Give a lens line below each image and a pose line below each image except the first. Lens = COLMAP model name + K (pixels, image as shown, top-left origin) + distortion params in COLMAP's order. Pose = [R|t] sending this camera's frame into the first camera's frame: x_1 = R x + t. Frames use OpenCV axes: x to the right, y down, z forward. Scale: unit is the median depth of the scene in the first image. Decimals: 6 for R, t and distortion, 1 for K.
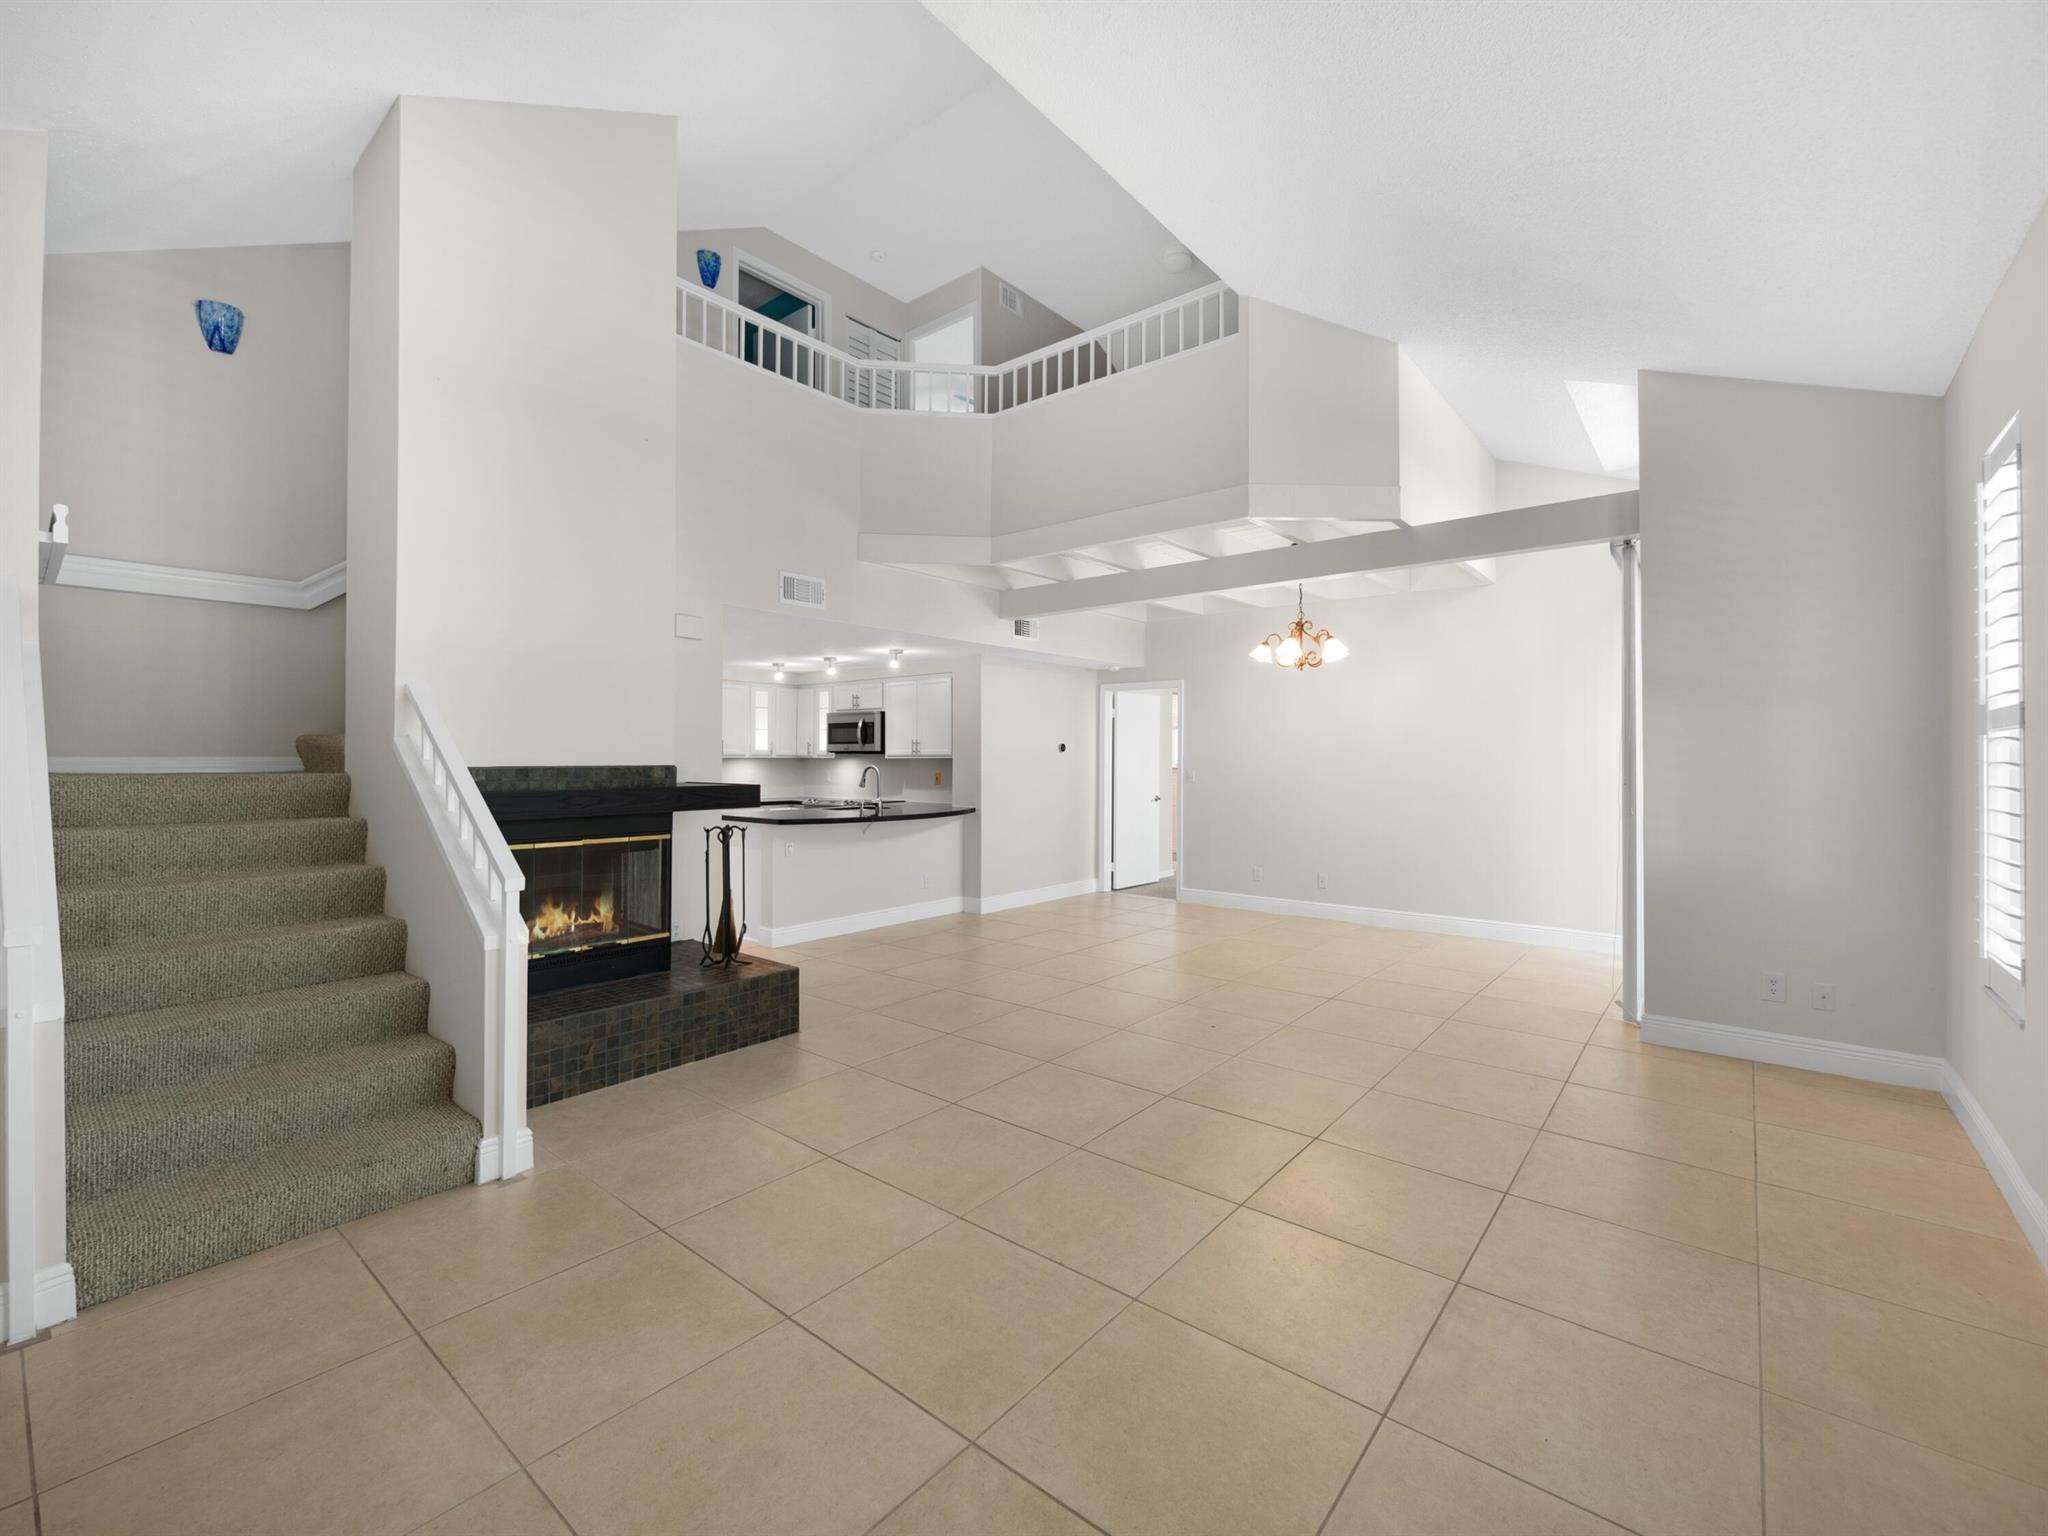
lens RADIAL K [[886.5, 0, 1019.9], [0, 886.5, 763.1], [0, 0, 1]] dist [-0.001845, -0.000060]
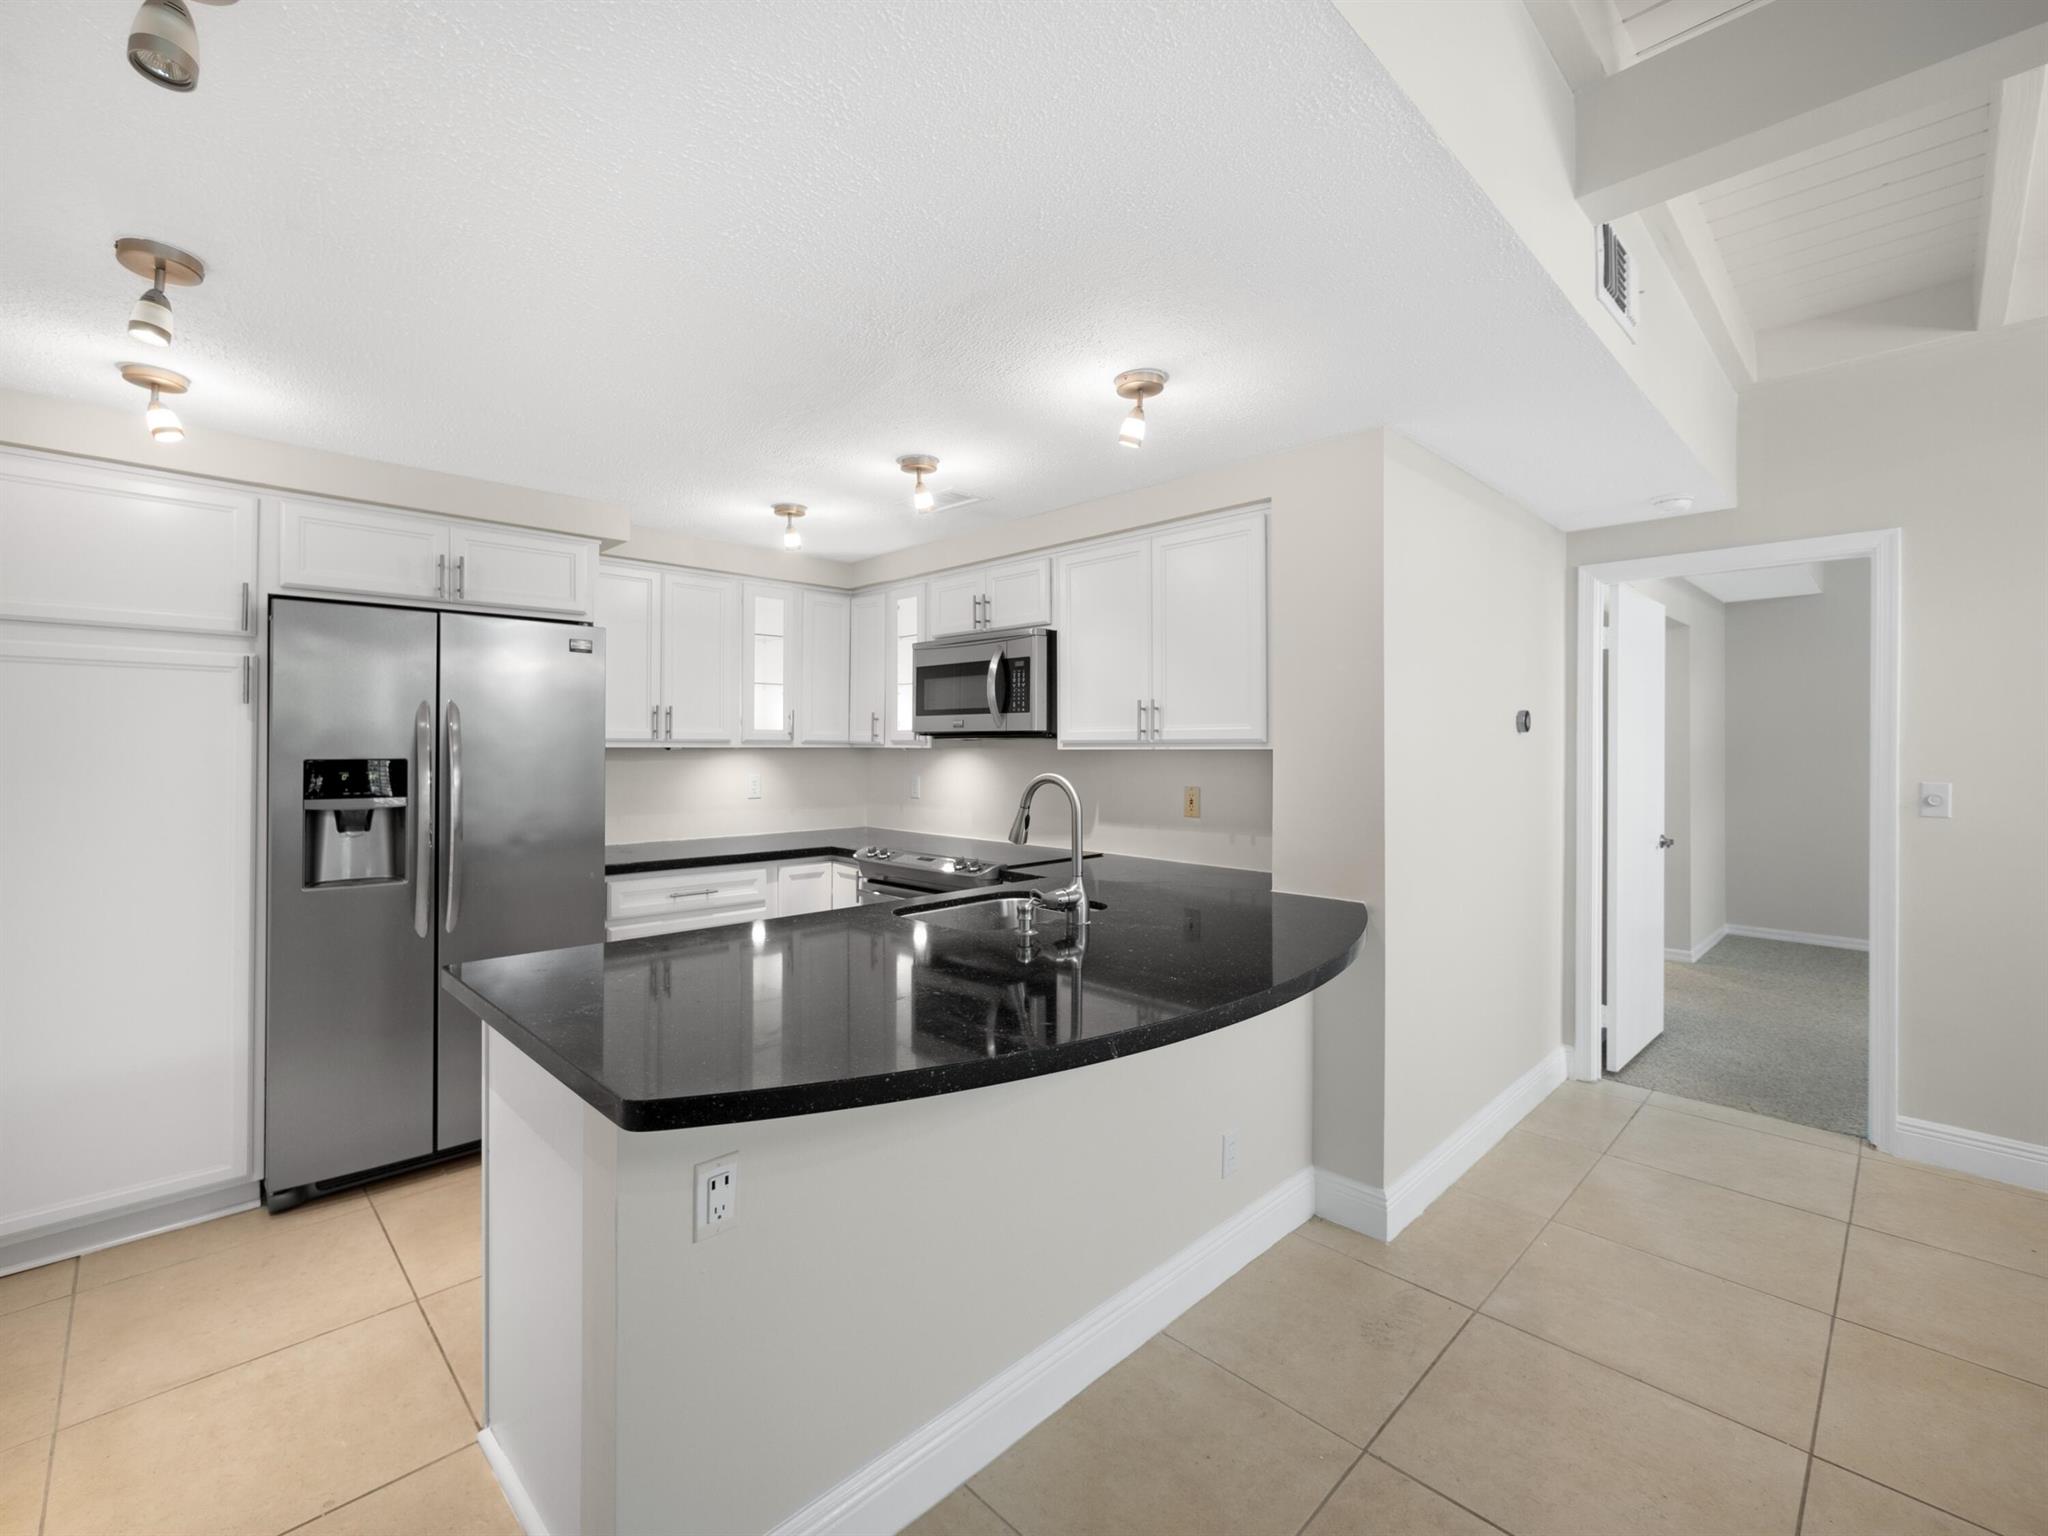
lens RADIAL K [[886.5, 0, 1025.0], [0, 886.5, 756.1], [0, 0, 1]] dist [-0.001845, -0.000060]
pose [[0.995557, 0.002327, -0.094131, -0.124906], [-0.001879, 0.999987, 0.004839, -0.004032], [0.094141, -0.004641, 0.995548, 0.586391]]
